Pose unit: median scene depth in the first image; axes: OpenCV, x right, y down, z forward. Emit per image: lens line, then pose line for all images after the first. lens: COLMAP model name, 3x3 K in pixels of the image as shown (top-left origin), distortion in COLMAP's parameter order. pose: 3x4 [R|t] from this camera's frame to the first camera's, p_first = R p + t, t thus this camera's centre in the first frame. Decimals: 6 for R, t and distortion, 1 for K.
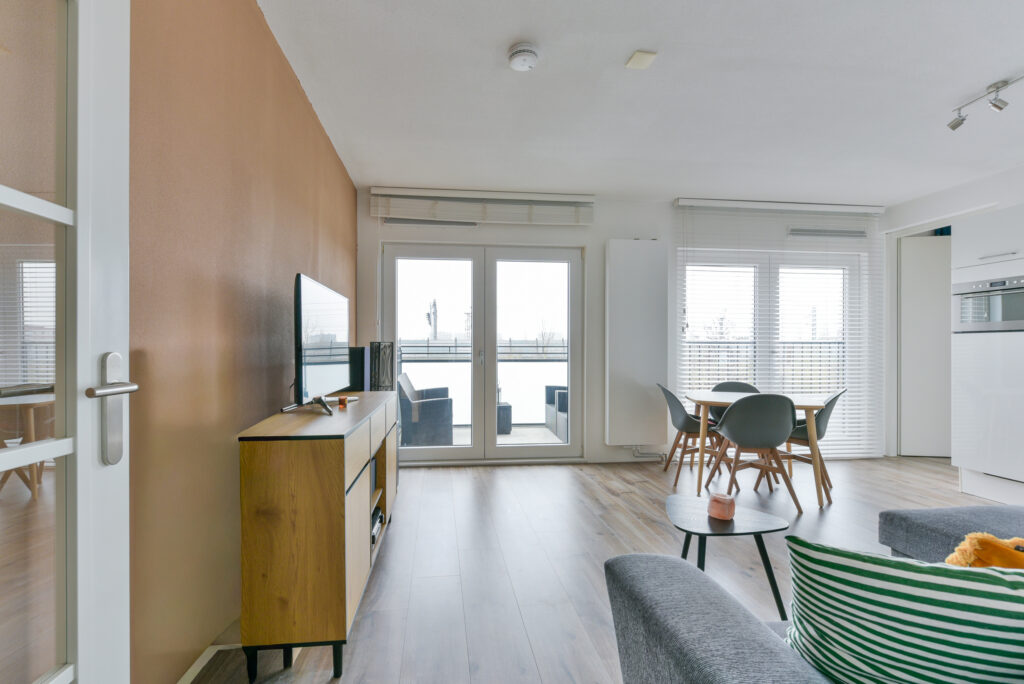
lens RADIAL K [[439.4, 0, 482.0], [0, 439.4, 348.4], [0, 0, 1]] dist [-0.000048, -0.000170]
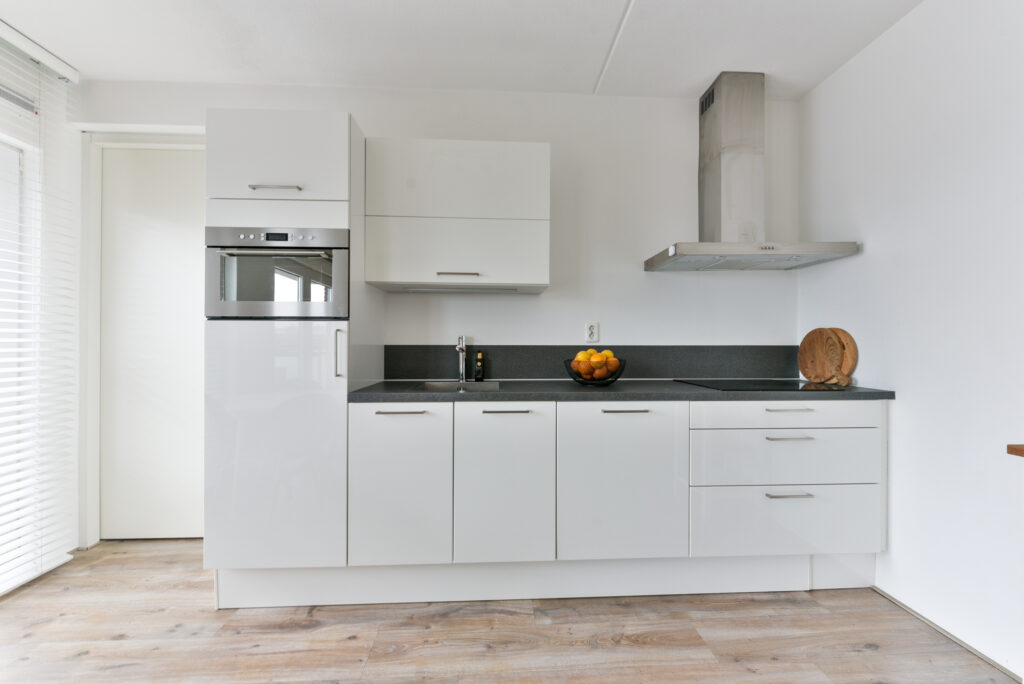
lens RADIAL K [[420.2, 0, 512.0], [0, 420.2, 342.0], [0, 0, 1]] dist [-0.001403, -0.000269]
pose [[0.042733, 0.002224, 0.999084, 0.468555], [-0.003531, 0.999992, -0.002075, -0.006106], [-0.999080, -0.003439, 0.042740, 0.491845]]
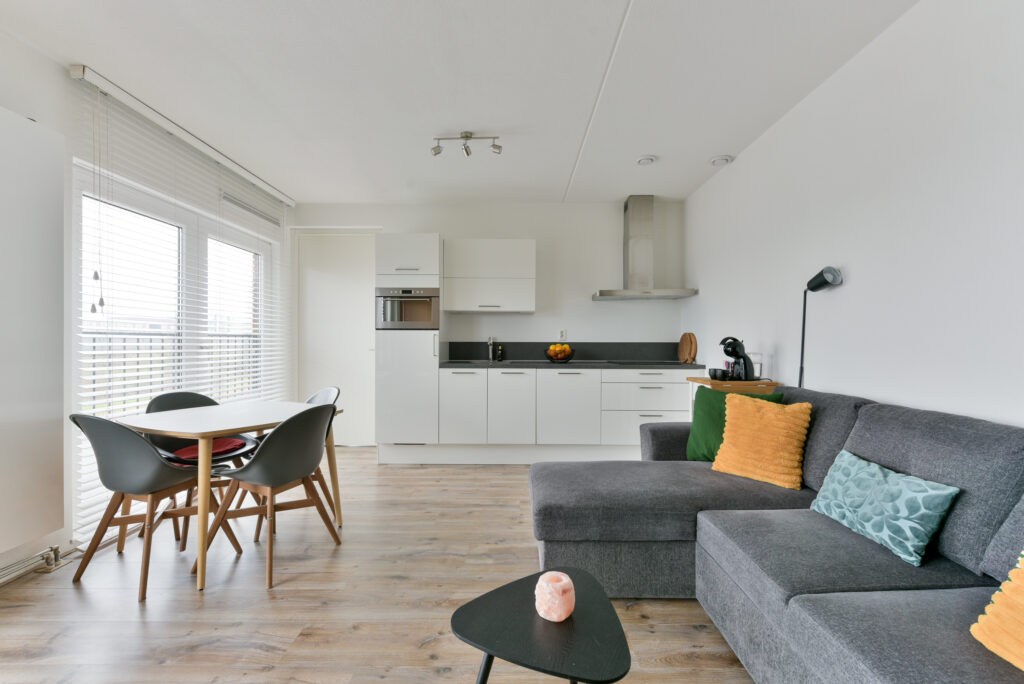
lens RADIAL K [[443.4, 0, 512.0], [0, 443.4, 342.0], [0, 0, 1]] dist [-0.001279, -0.000748]
pose [[0.100362, -0.000047, 0.994951, -0.043554], [-0.004248, 0.999991, 0.000475, -0.003480], [-0.994942, -0.004274, 0.100361, 0.422269]]
